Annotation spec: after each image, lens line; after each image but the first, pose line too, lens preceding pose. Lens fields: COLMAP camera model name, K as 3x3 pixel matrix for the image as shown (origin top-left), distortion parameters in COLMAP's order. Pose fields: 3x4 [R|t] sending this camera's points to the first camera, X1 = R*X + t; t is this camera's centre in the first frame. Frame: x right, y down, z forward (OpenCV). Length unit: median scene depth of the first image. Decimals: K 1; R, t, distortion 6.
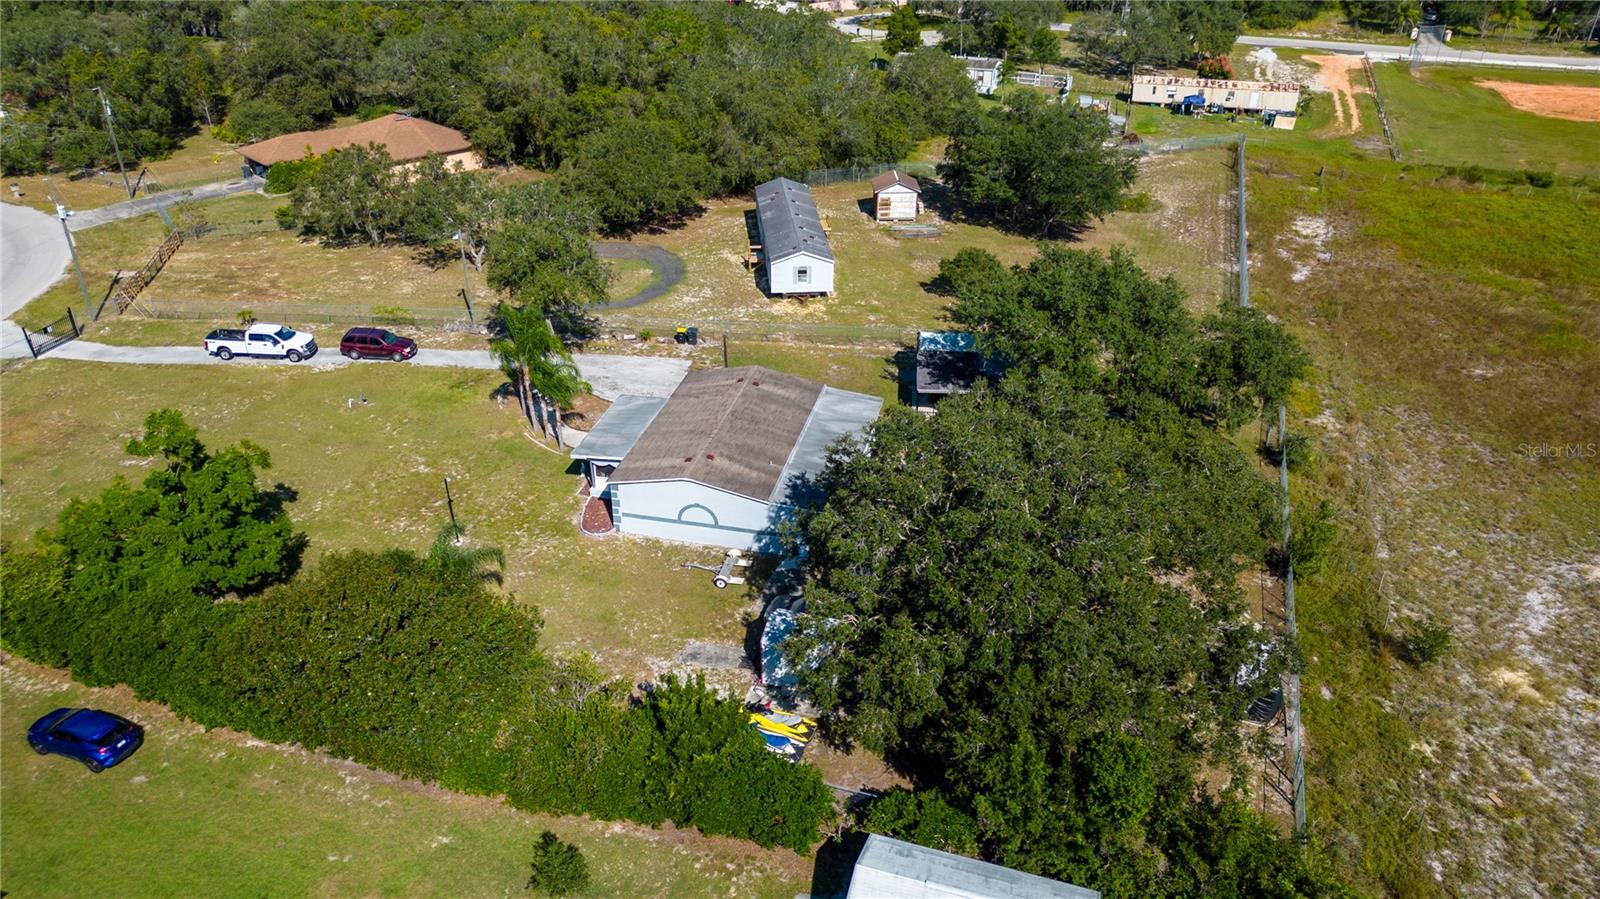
lens RADIAL K [[1129.2, 0, 782.9], [0, 1129.2, 451.4], [0, 0, 1]] dist [0.068672, -0.056920]
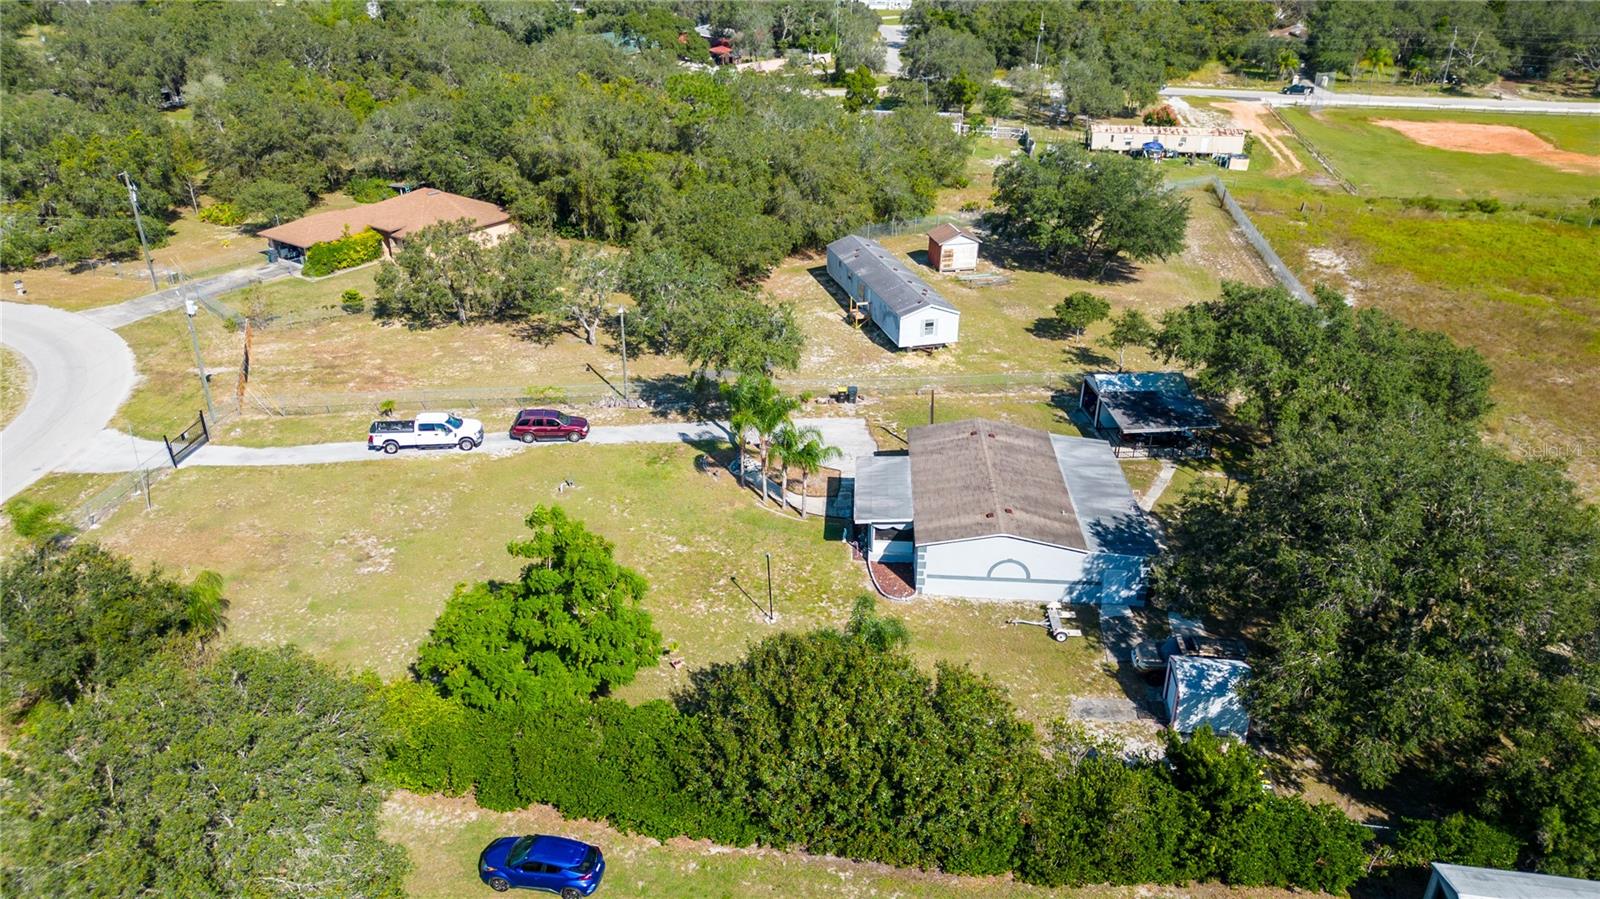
lens RADIAL K [[1129.2, 0, 788.1], [0, 1129.2, 455.4], [0, 0, 1]] dist [0.068672, -0.056920]
pose [[0.985546, -0.074948, 0.151927, -0.217538], [0.081470, 0.995983, -0.037154, -0.012199], [-0.148532, 0.048995, 0.987693, 0.020938]]
